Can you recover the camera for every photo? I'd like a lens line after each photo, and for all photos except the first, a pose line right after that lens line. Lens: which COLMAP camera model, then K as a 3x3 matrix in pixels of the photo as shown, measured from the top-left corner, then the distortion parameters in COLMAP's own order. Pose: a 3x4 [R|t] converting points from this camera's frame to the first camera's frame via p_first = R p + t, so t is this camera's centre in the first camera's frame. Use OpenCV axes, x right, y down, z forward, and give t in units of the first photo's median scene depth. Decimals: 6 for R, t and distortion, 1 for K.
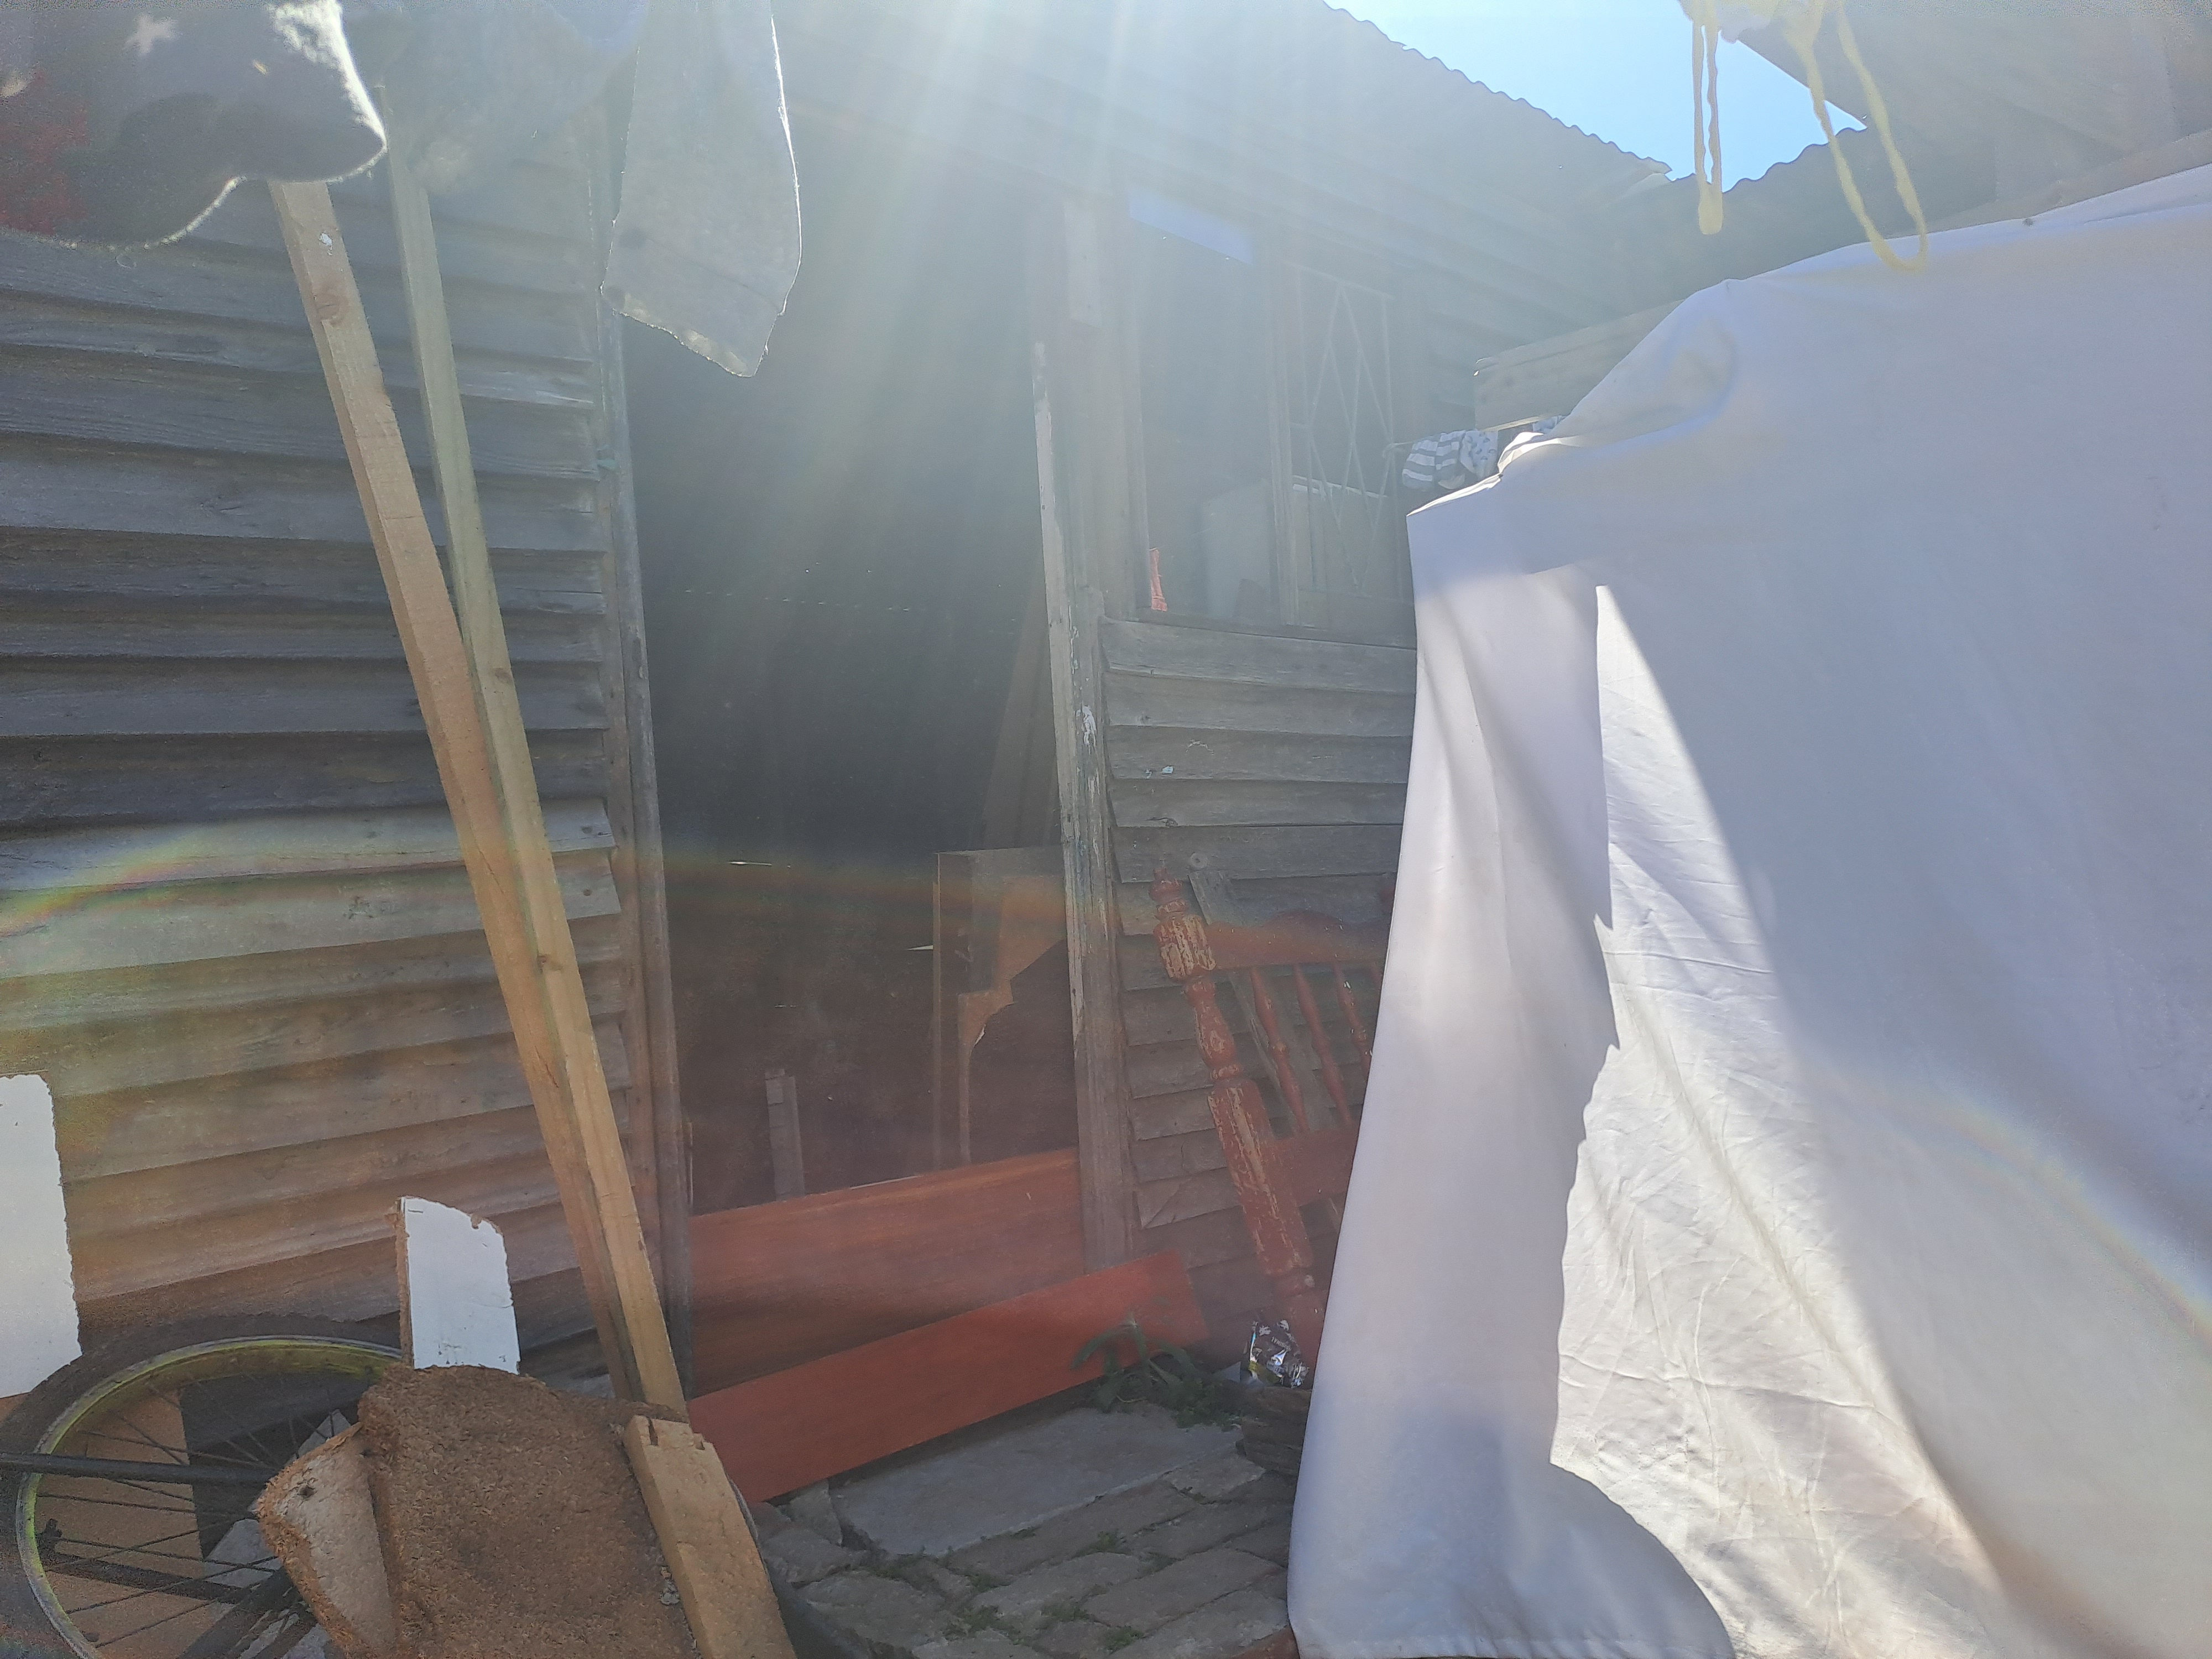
lens RADIAL K [[1612.7, 0, 1149.4], [0, 1612.7, 799.2], [0, 0, 1]] dist [0.116200, -0.183369]
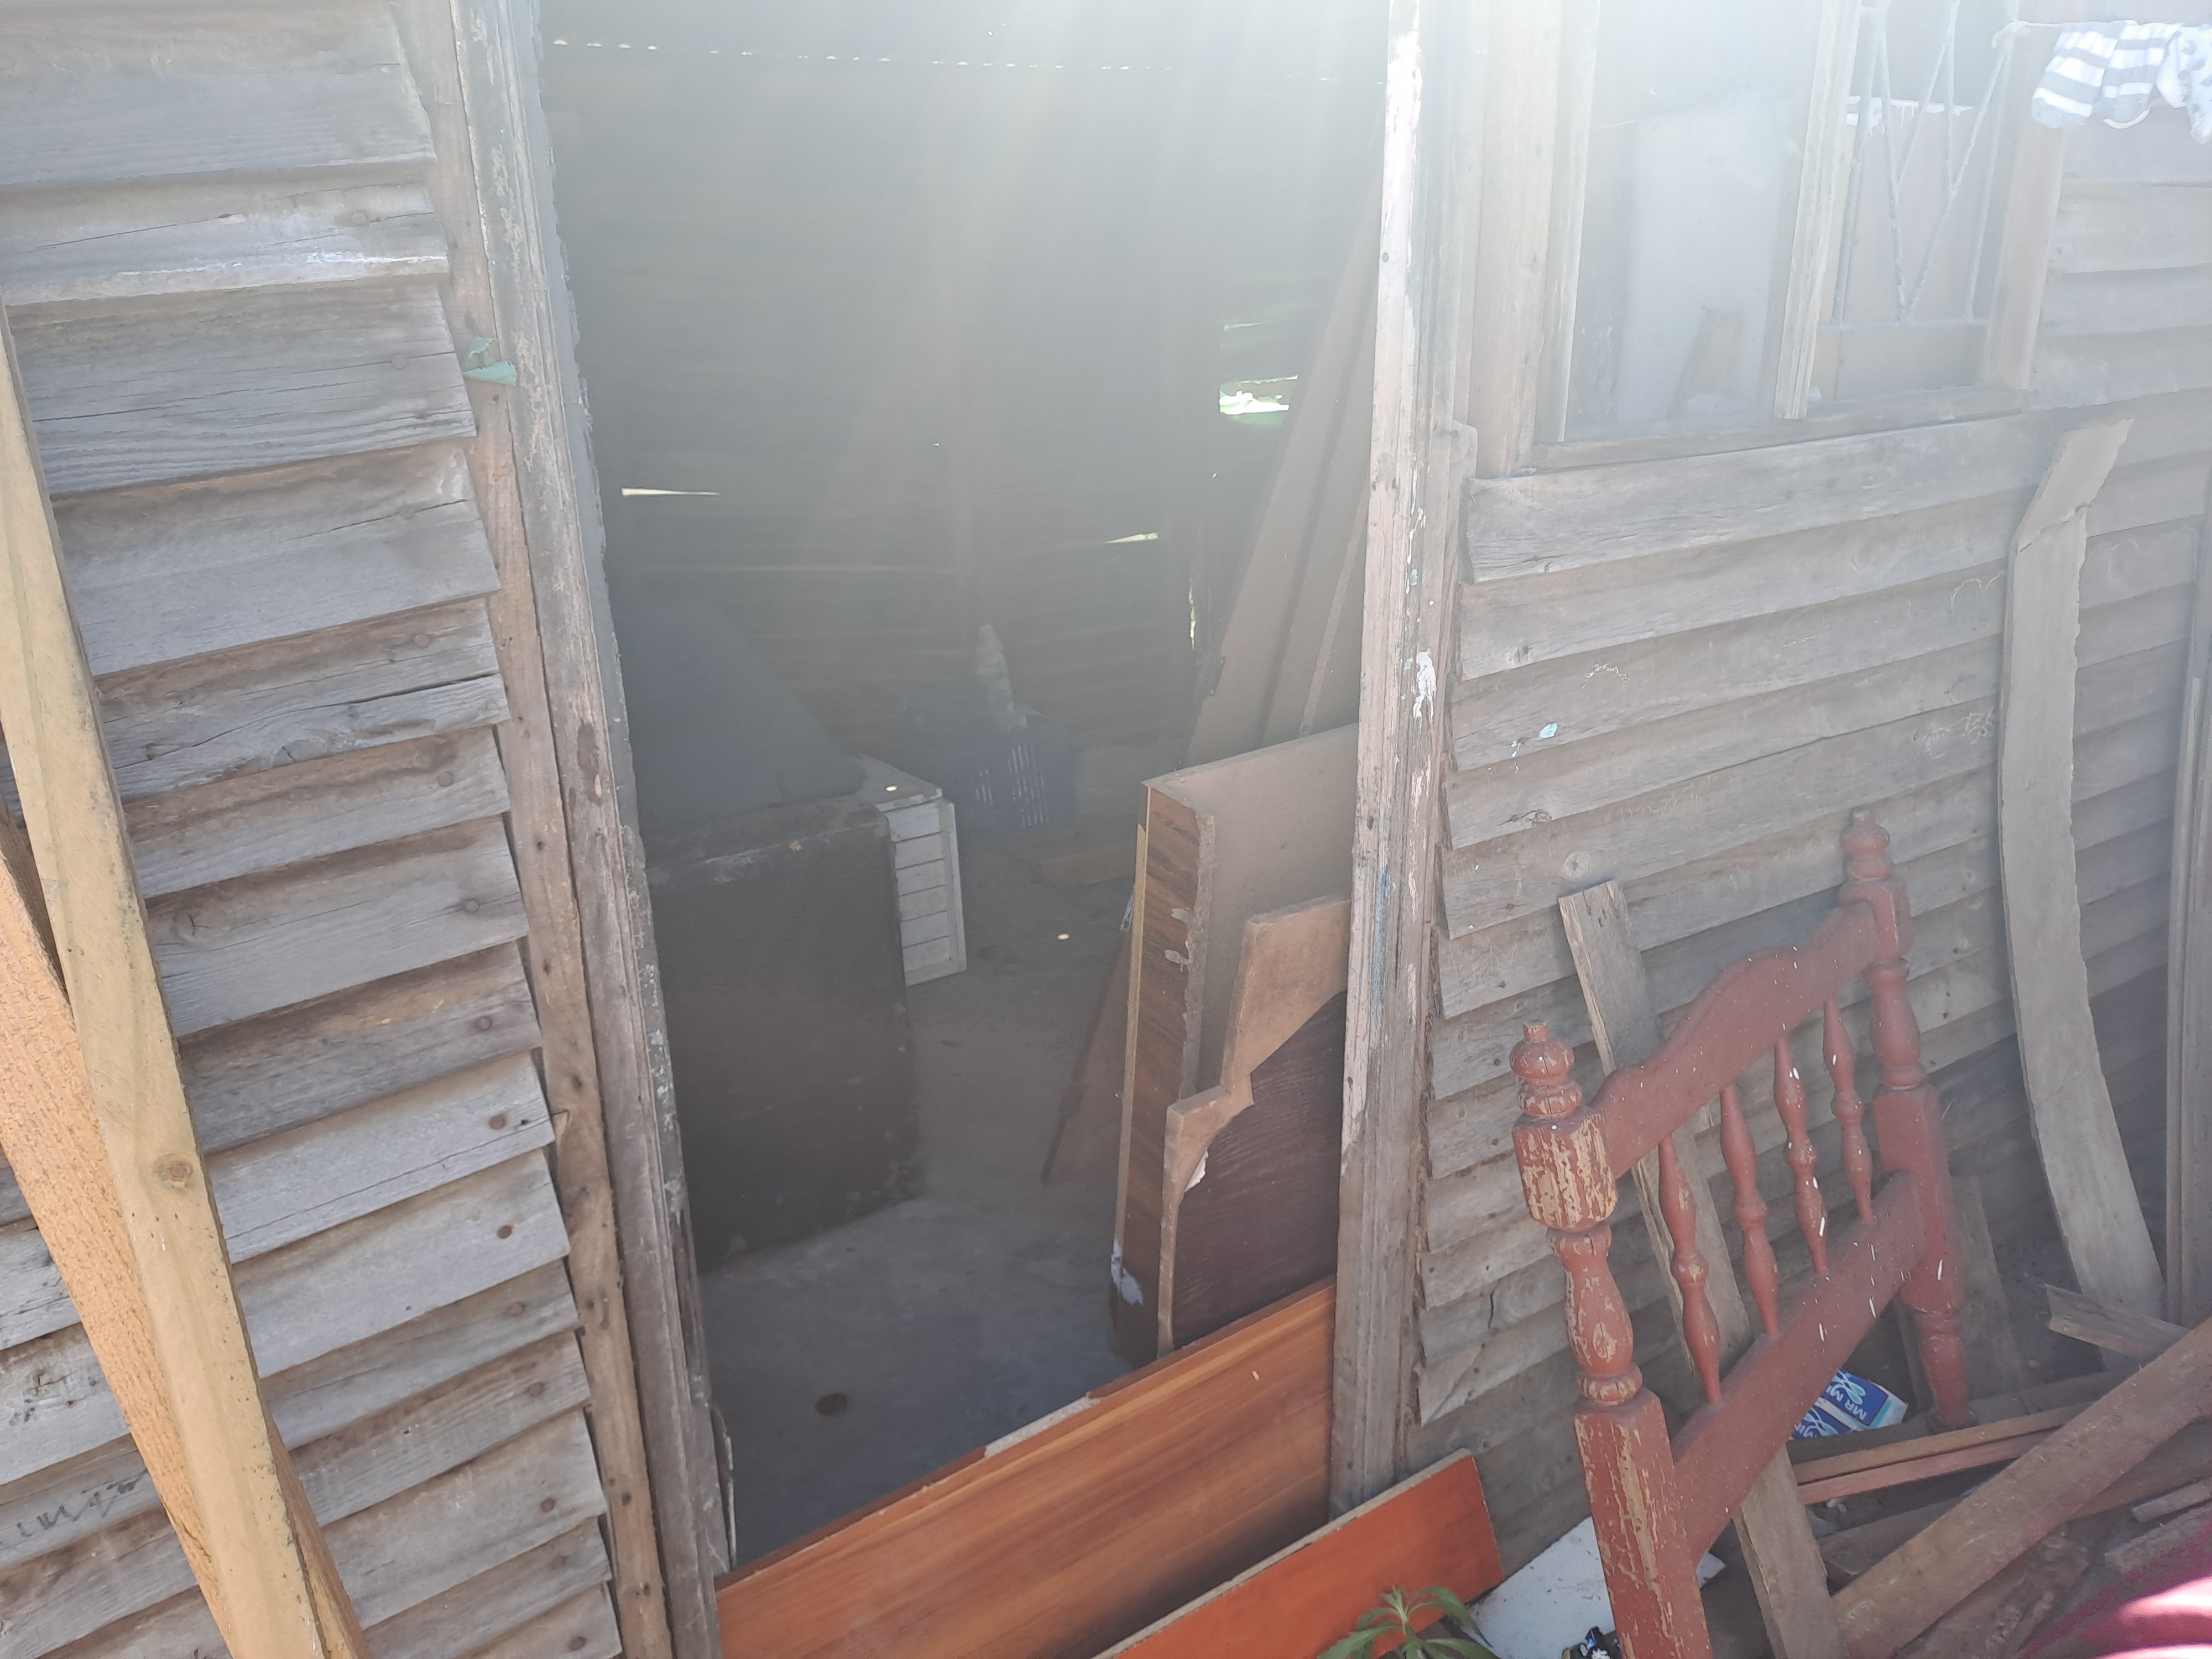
lens RADIAL K [[1710.1, 0, 1106.0], [0, 1710.1, 829.5], [0, 0, 1]] dist [0.097119, -0.130588]
pose [[0.986907, 0.100584, -0.126085, -0.066387], [-0.048063, 0.929612, 0.365392, -0.211885], [0.153962, -0.354548, 0.922275, 0.407489]]
